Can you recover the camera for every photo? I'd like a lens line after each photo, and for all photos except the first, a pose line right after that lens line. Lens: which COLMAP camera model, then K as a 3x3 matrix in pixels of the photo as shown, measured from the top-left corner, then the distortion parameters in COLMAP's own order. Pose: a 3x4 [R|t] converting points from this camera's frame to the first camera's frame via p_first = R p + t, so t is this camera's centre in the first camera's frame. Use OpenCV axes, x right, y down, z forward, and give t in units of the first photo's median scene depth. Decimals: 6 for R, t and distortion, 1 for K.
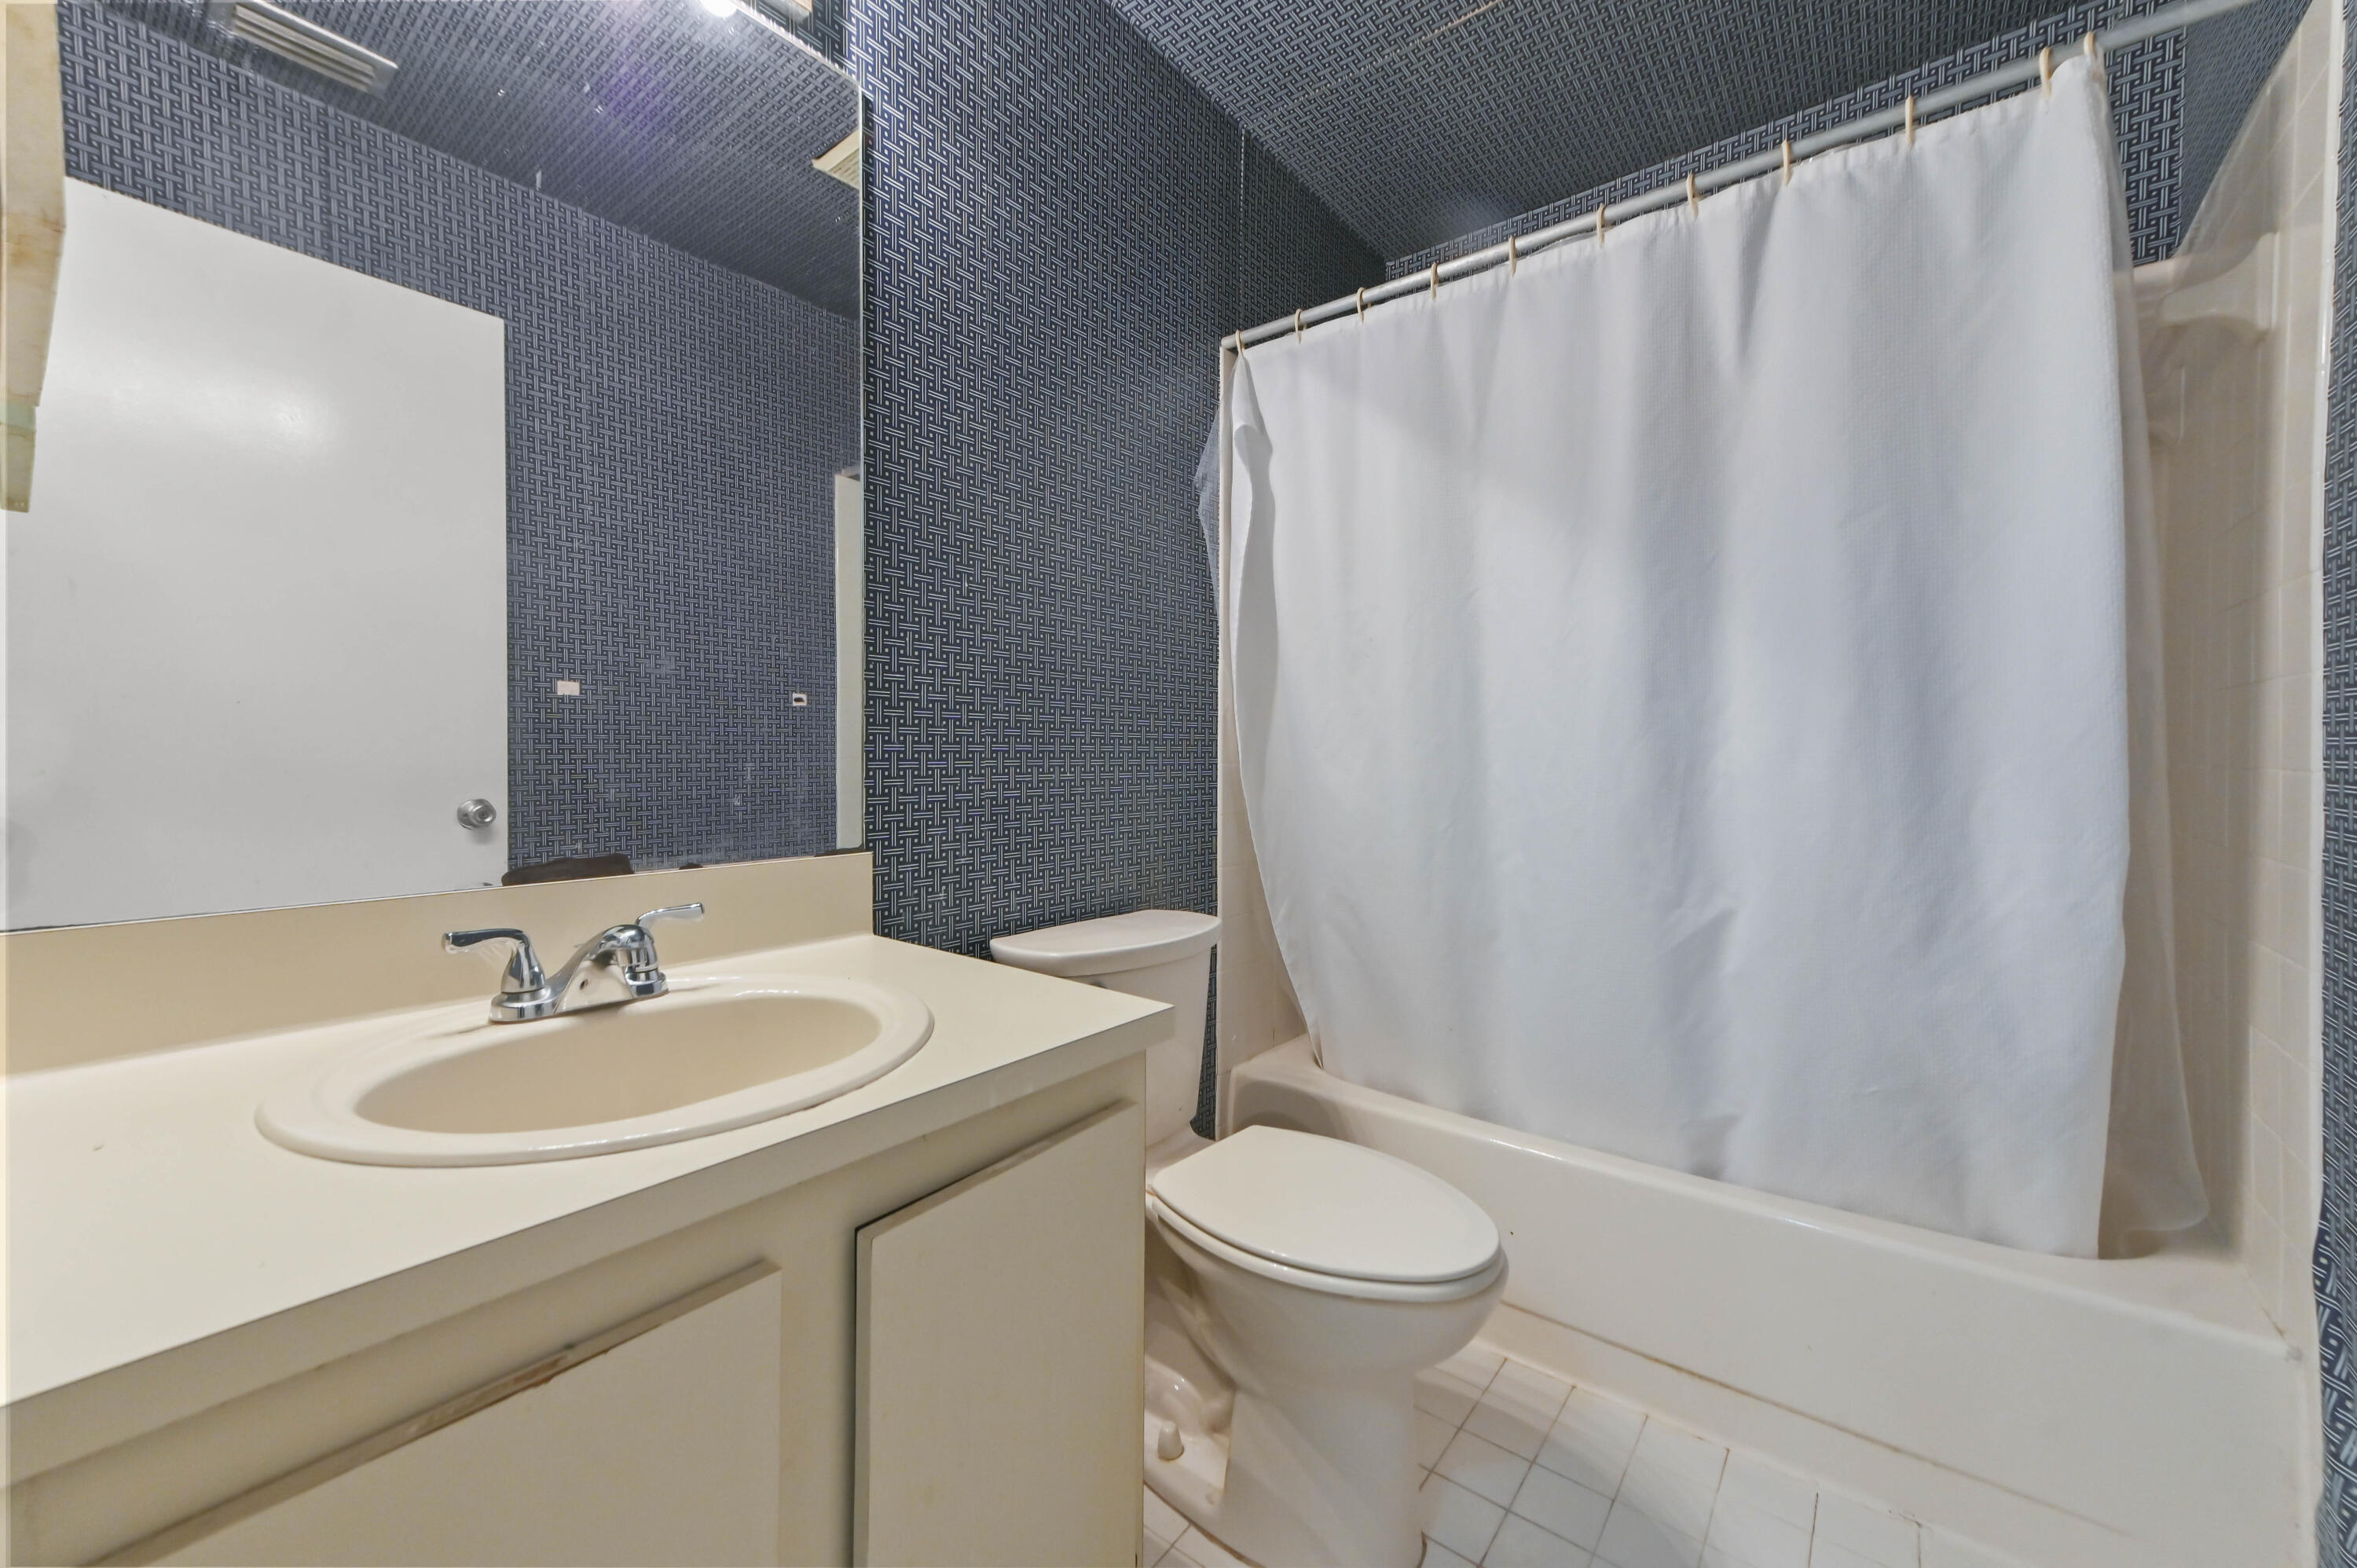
lens RADIAL K [[920.6, 0, 1180.2], [0, 920.6, 767.6], [0, 0, 1]] dist [0.016582, 0.000206]
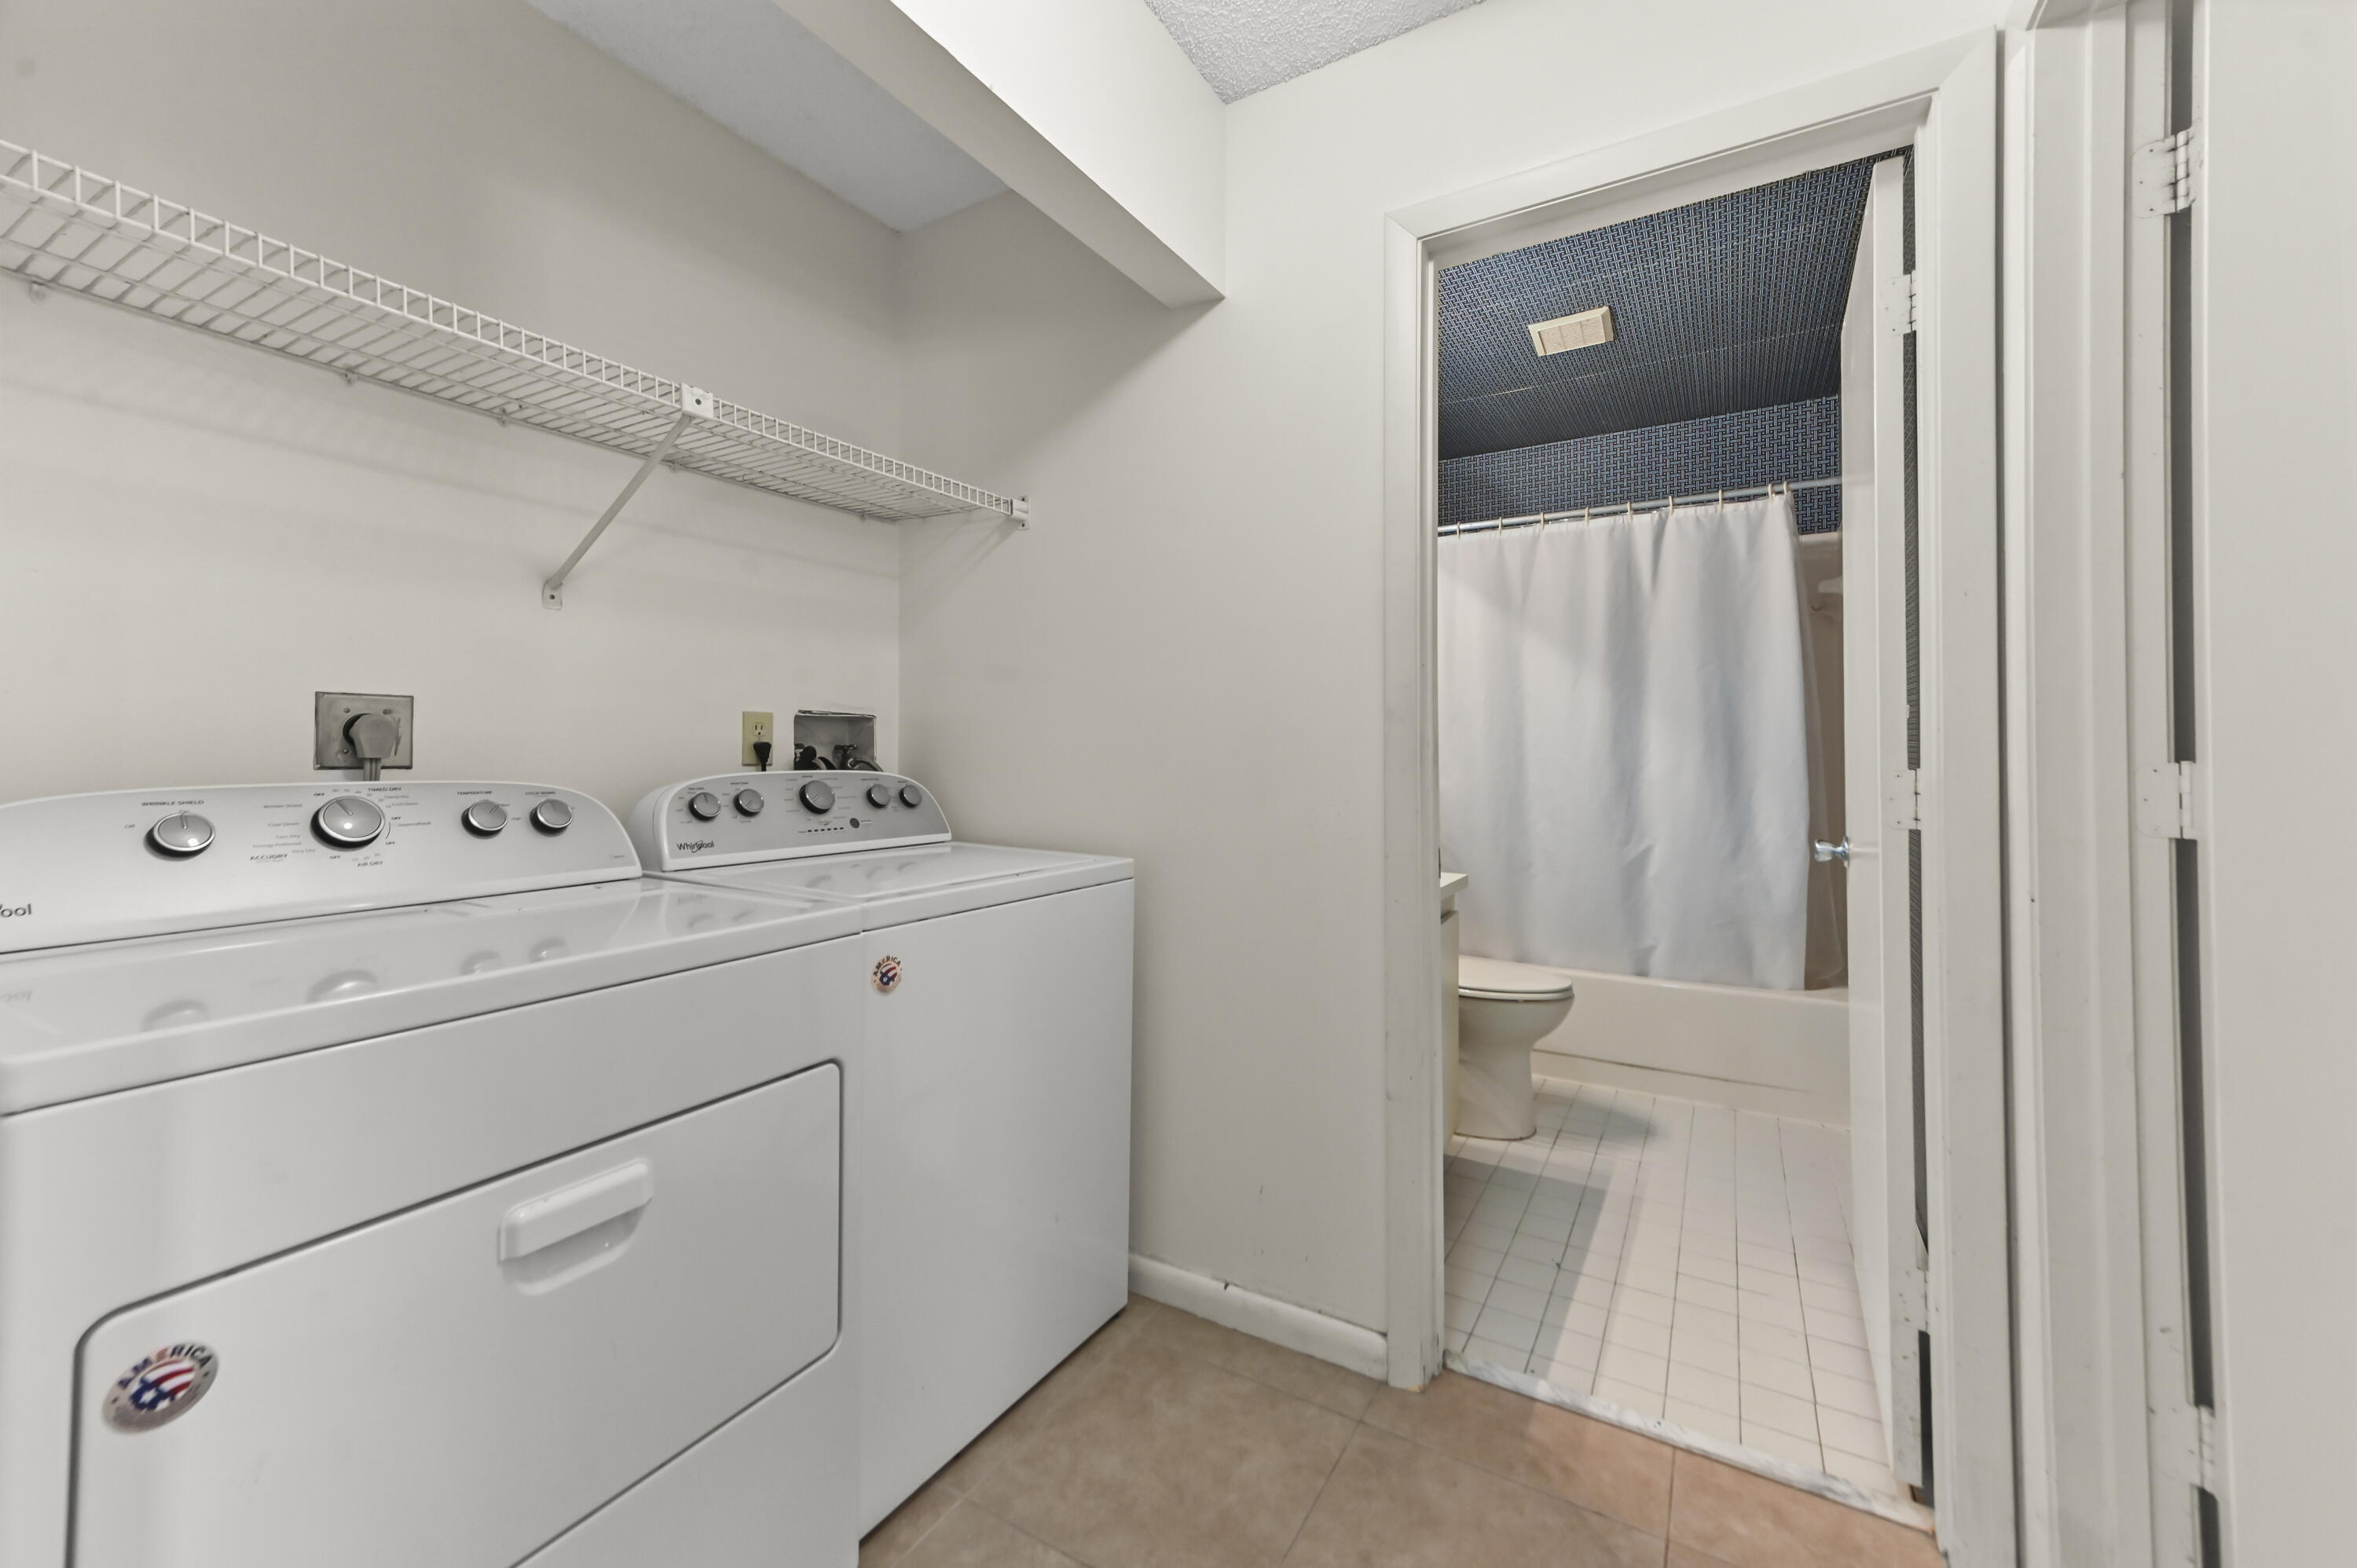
lens RADIAL K [[920.6, 0, 1192.7], [0, 920.6, 739.4], [0, 0, 1]] dist [0.016582, 0.000206]
pose [[0.991247, -0.001394, 0.132012, -0.727288], [0.004242, 0.999764, -0.021290, -0.046775], [-0.131952, 0.021664, 0.991019, -0.963519]]
